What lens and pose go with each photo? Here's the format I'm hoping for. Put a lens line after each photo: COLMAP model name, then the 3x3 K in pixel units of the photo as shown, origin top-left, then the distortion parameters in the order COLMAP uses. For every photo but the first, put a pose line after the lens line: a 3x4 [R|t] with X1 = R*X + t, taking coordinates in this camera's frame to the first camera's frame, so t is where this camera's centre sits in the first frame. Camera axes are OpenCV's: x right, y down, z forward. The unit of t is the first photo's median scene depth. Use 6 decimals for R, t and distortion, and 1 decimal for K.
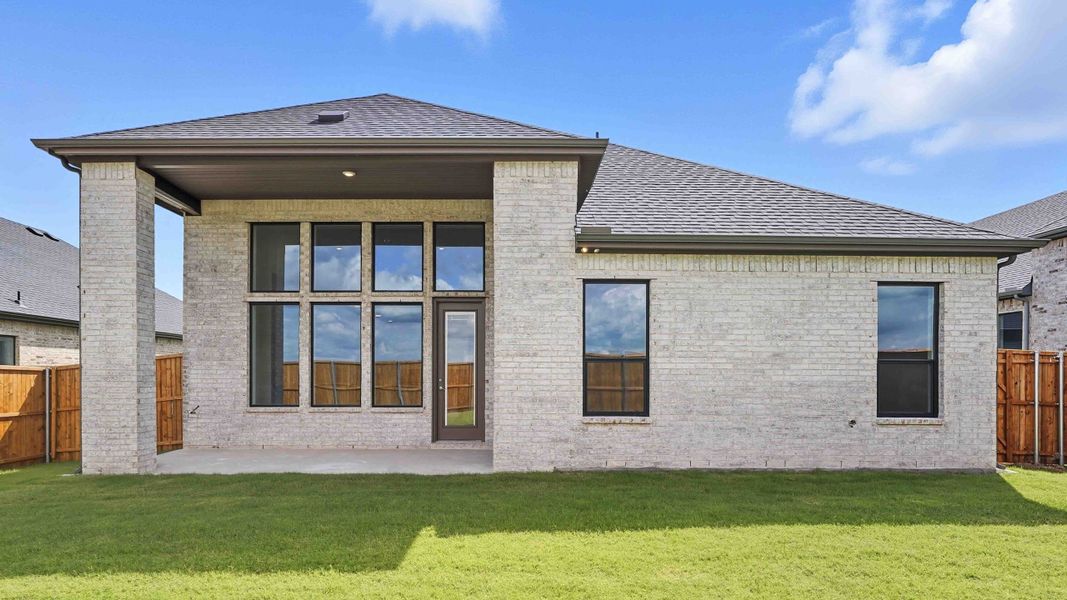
lens RADIAL K [[498.4, 0, 530.1], [0, 498.4, 377.9], [0, 0, 1]] dist [-0.001551, 0.000043]
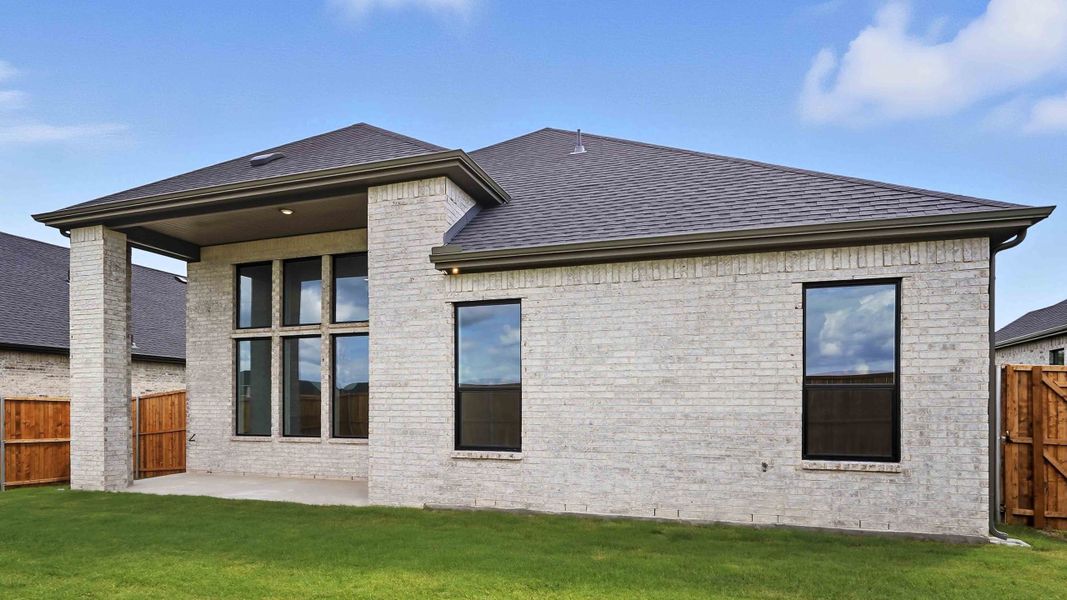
lens RADIAL K [[569.6, 0, 538.8], [0, 569.6, 404.9], [0, 0, 1]] dist [-0.000719, 0.000505]
pose [[0.952105, -0.002698, -0.305760, 0.580184], [0.000884, 0.999981, -0.006073, -0.000687], [0.305771, 0.005512, 0.952089, 0.039932]]
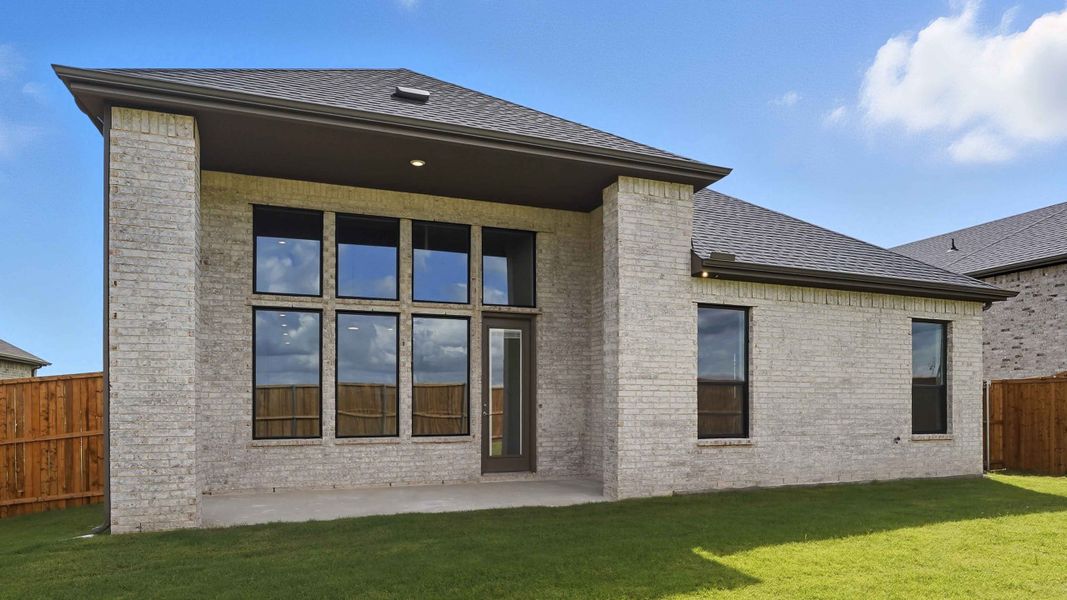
lens RADIAL K [[569.6, 0, 538.8], [0, 569.6, 404.9], [0, 0, 1]] dist [-0.000719, 0.000505]
pose [[0.947948, -0.003236, 0.318407, -0.561024], [0.003743, 0.999993, -0.000979, 0.007840], [-0.318402, 0.002120, 0.947953, 0.010933]]
